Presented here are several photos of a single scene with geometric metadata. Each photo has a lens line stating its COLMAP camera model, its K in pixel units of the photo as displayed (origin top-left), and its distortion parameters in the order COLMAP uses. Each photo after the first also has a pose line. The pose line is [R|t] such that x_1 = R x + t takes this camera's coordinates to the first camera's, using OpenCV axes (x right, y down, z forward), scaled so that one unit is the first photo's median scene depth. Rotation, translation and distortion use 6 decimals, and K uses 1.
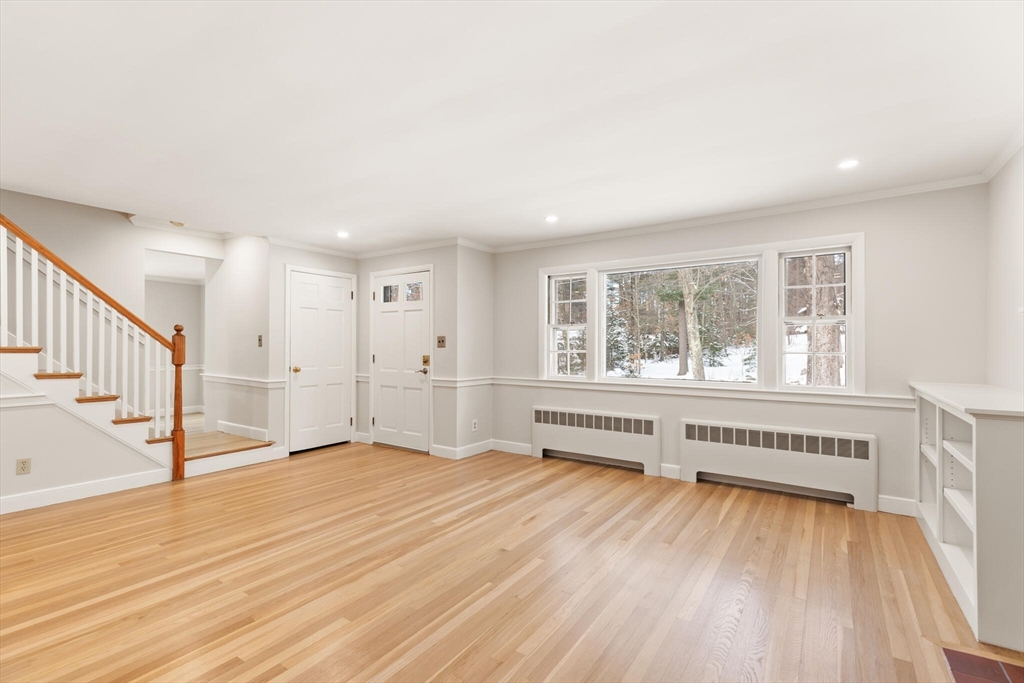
lens RADIAL K [[463.1, 0, 517.0], [0, 463.1, 341.7], [0, 0, 1]] dist [0.003966, 0.000098]
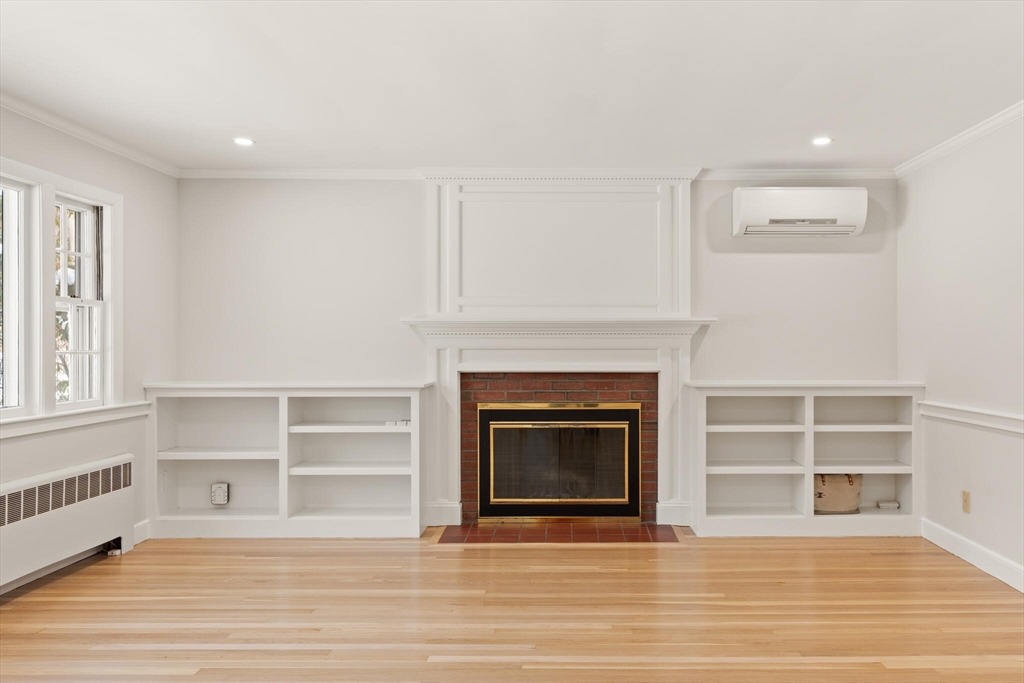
lens RADIAL K [[780.3, 0, 577.3], [0, 780.3, 345.2], [0, 0, 1]] dist [0.007701, -0.001145]
pose [[-0.567192, -0.001123, 0.823585, -0.660106], [-0.009904, 0.999936, -0.005458, 0.012181], [-0.823526, -0.011252, -0.567167, 0.965306]]
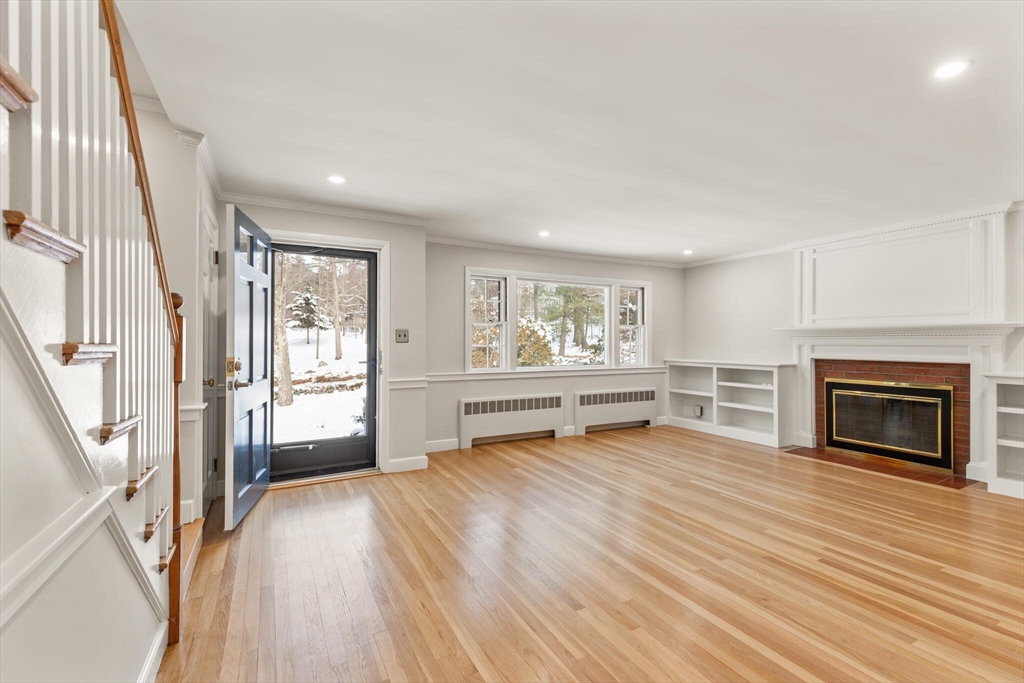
lens RADIAL K [[463.1, 0, 517.0], [0, 463.1, 341.7], [0, 0, 1]] dist [0.003966, 0.000098]
pose [[0.462210, -0.001995, 0.886768, -1.036750], [-0.009398, 0.999930, 0.007148, 0.002178], [-0.886721, -0.011637, 0.462159, 0.527632]]
